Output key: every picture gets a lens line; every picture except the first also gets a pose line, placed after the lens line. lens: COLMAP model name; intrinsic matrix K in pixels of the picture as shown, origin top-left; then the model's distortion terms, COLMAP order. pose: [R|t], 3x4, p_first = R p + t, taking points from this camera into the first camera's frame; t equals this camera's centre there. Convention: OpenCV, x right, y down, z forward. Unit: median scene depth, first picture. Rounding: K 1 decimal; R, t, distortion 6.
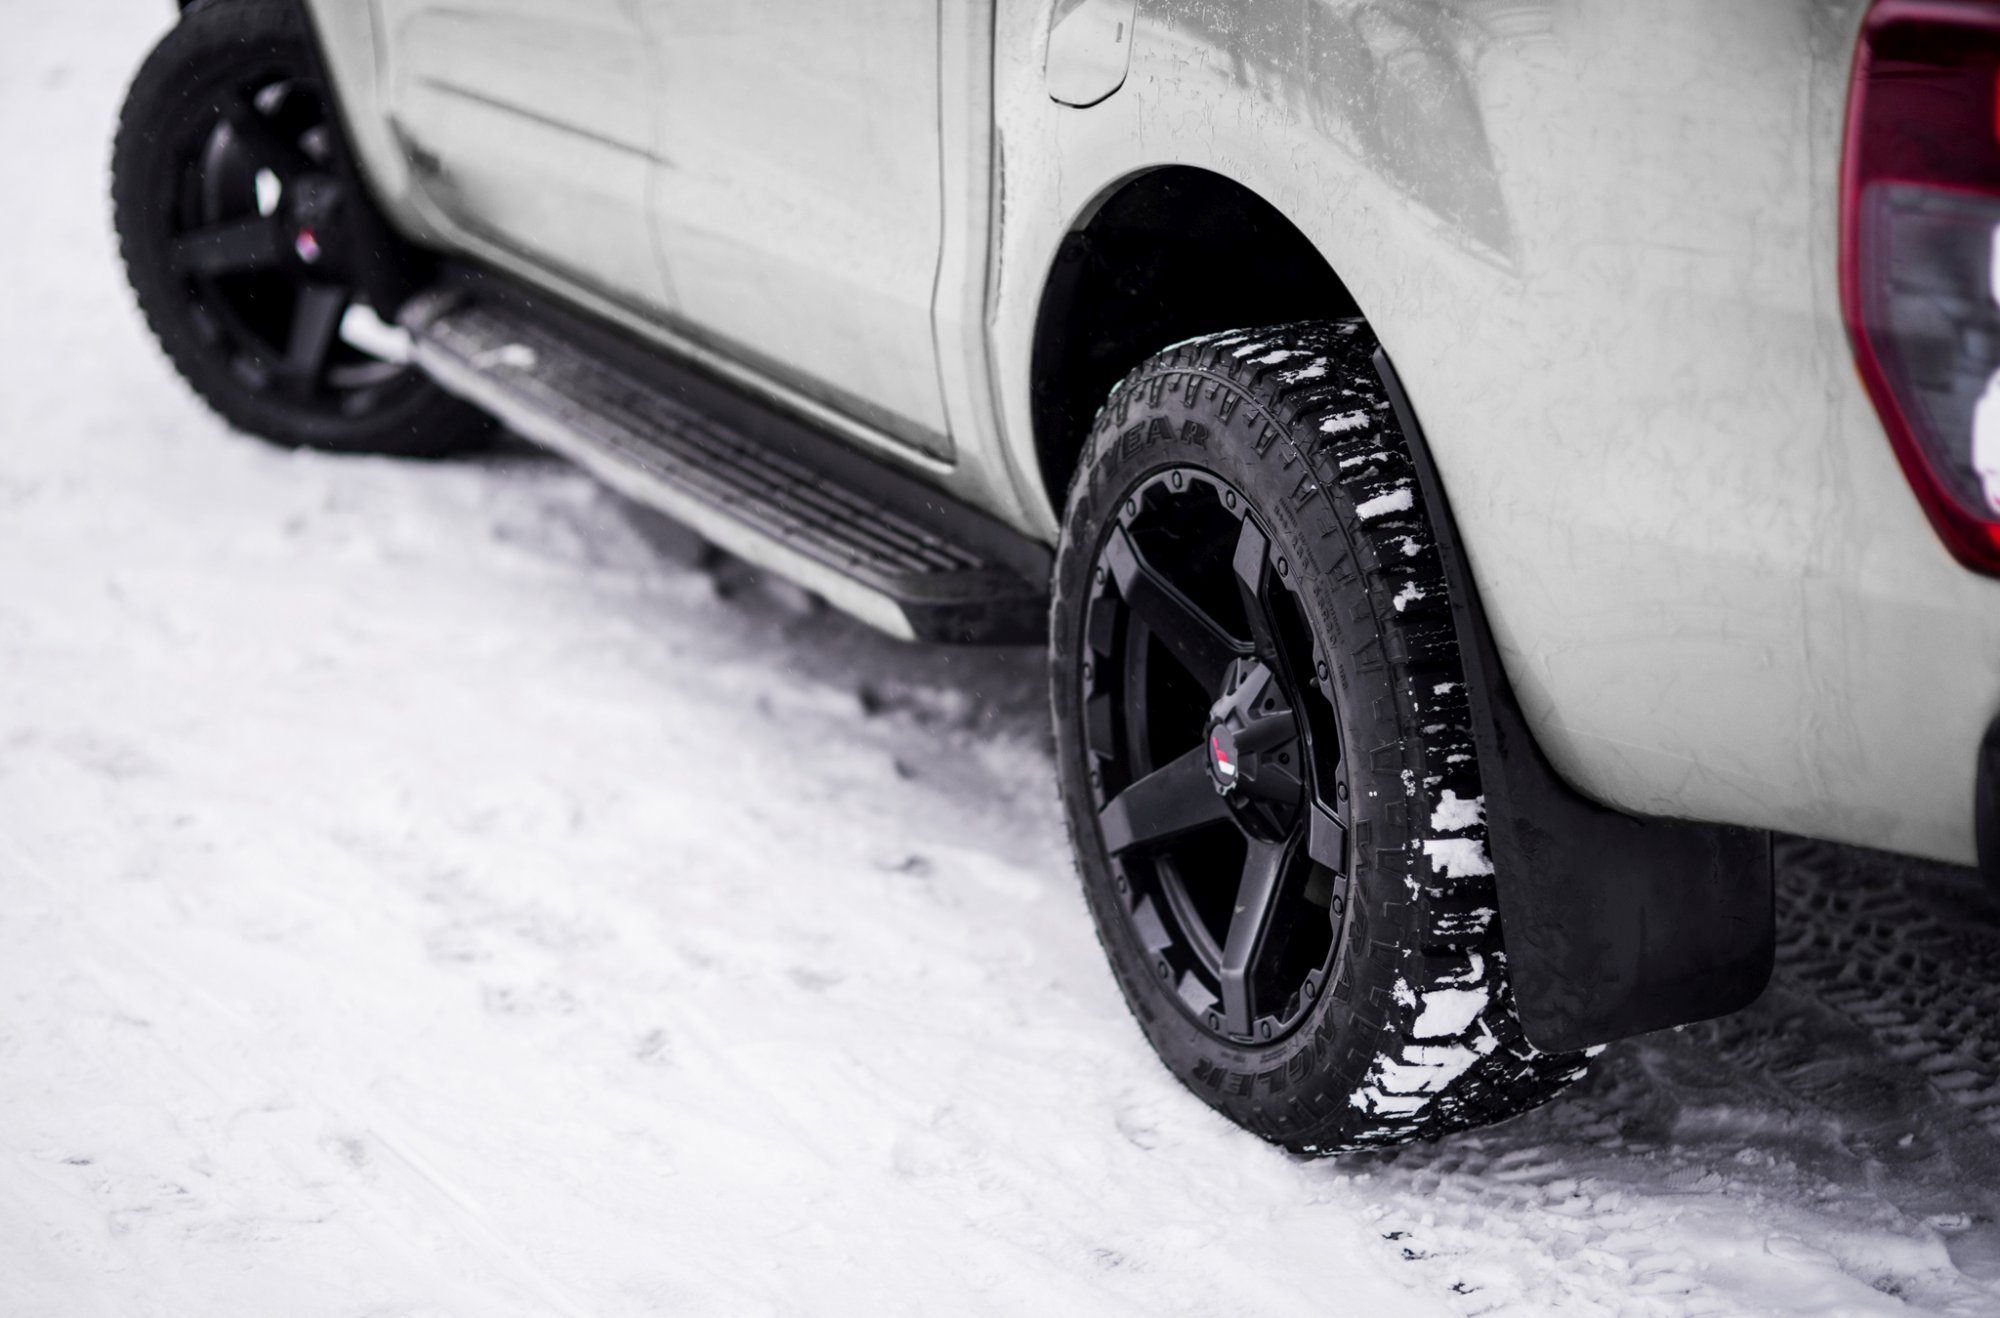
lens RADIAL K [[4842.0, 0, 1000.0], [0, 4842.0, 659.0], [0, 0, 1]] dist [-0.006216, -0.065390]
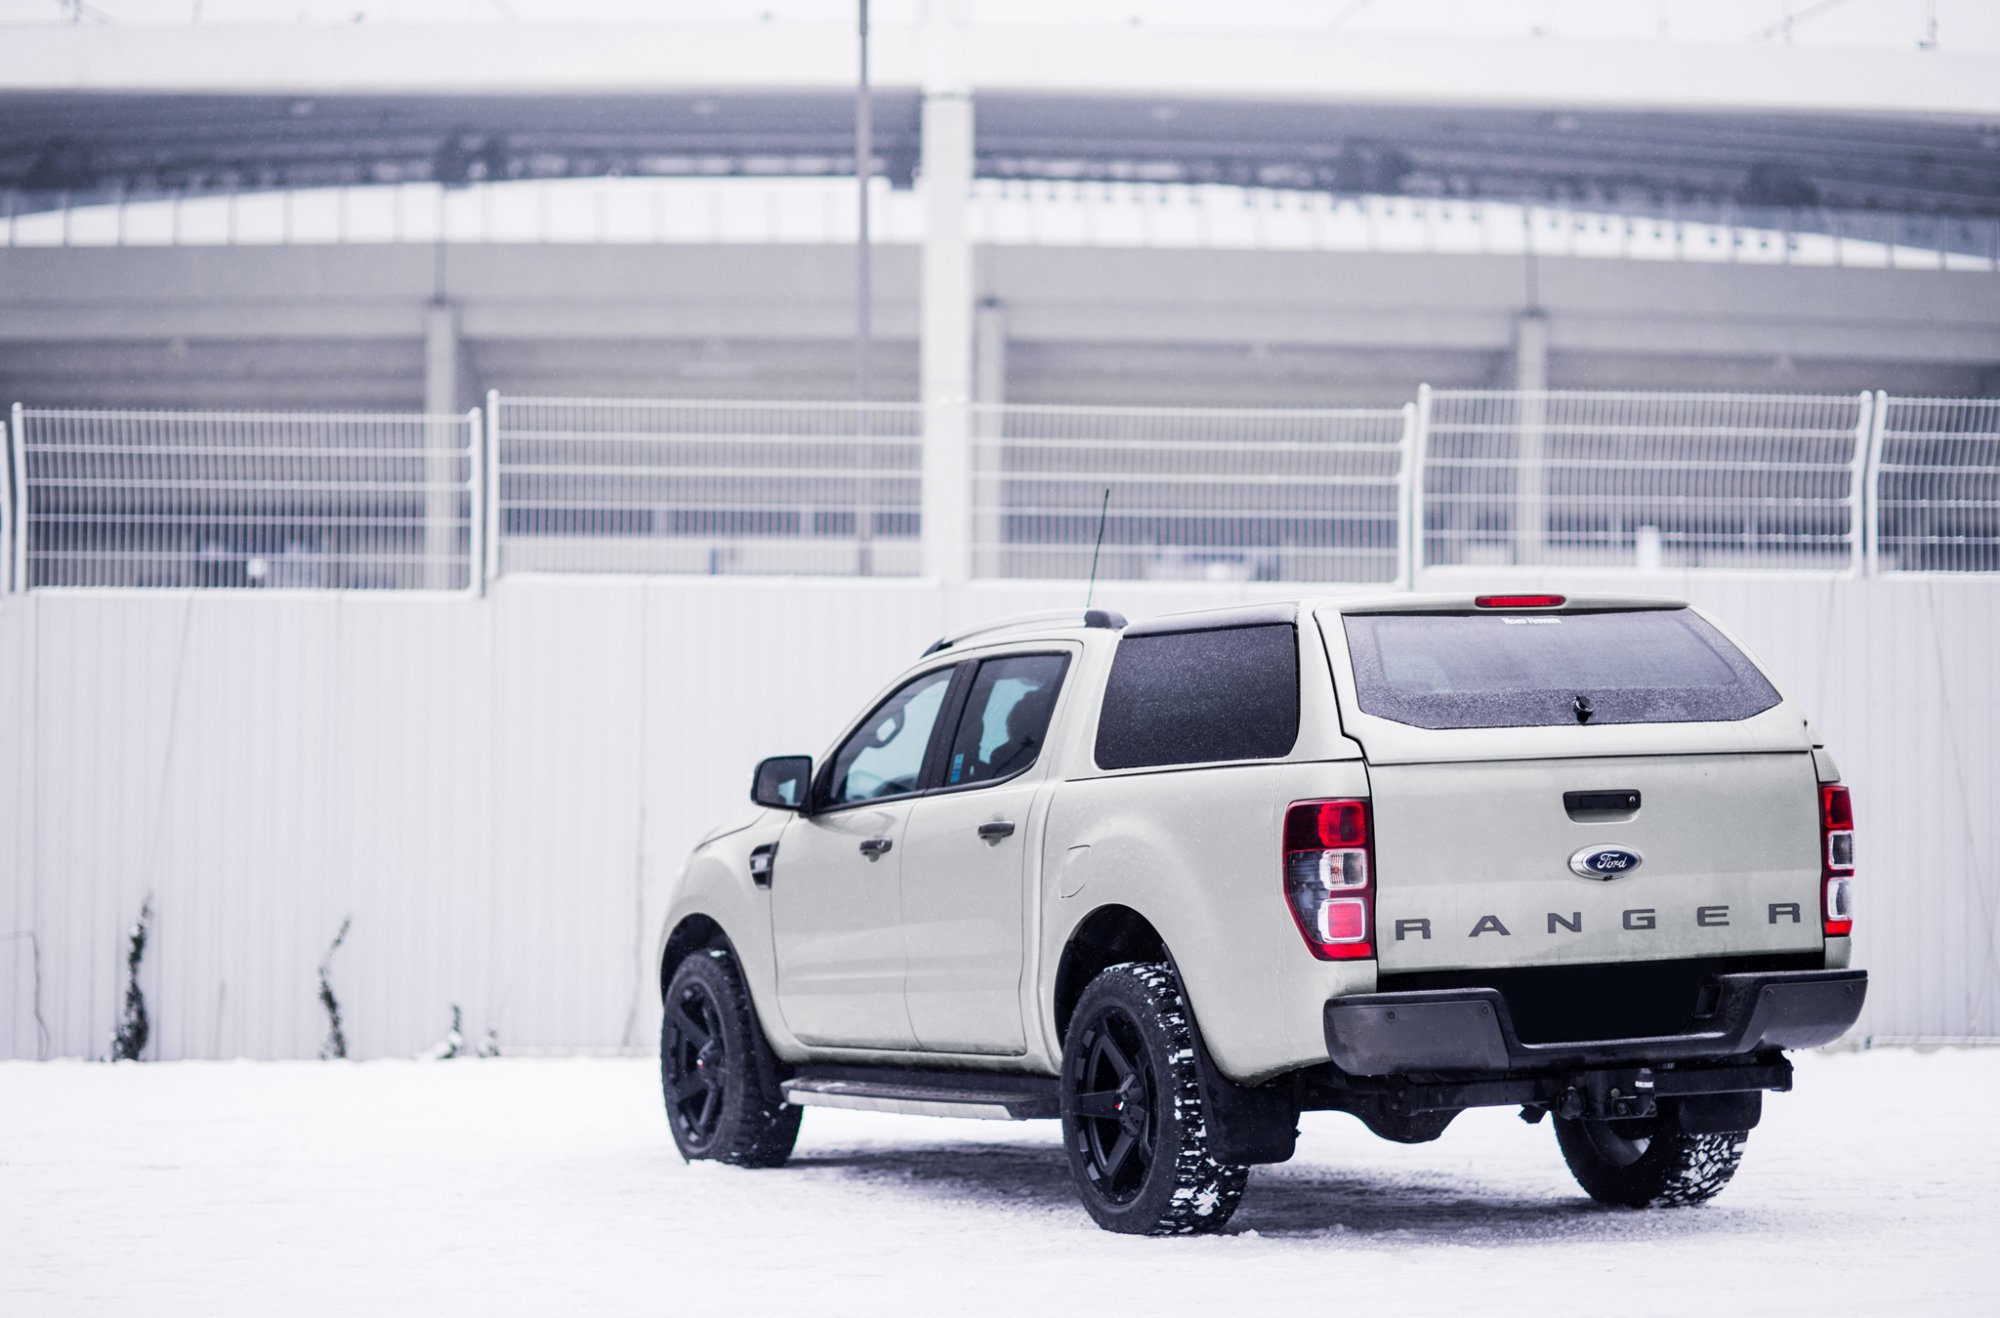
lens RADIAL K [[4842.0, 0, 1000.0], [0, 4842.0, 659.0], [0, 0, 1]] dist [-0.006216, -0.065390]
pose [[0.999963, 0.004489, -0.007294, -0.006918], [-0.006546, 0.949792, -0.312812, 0.739146], [0.005524, 0.312849, 0.949787, -2.040459]]
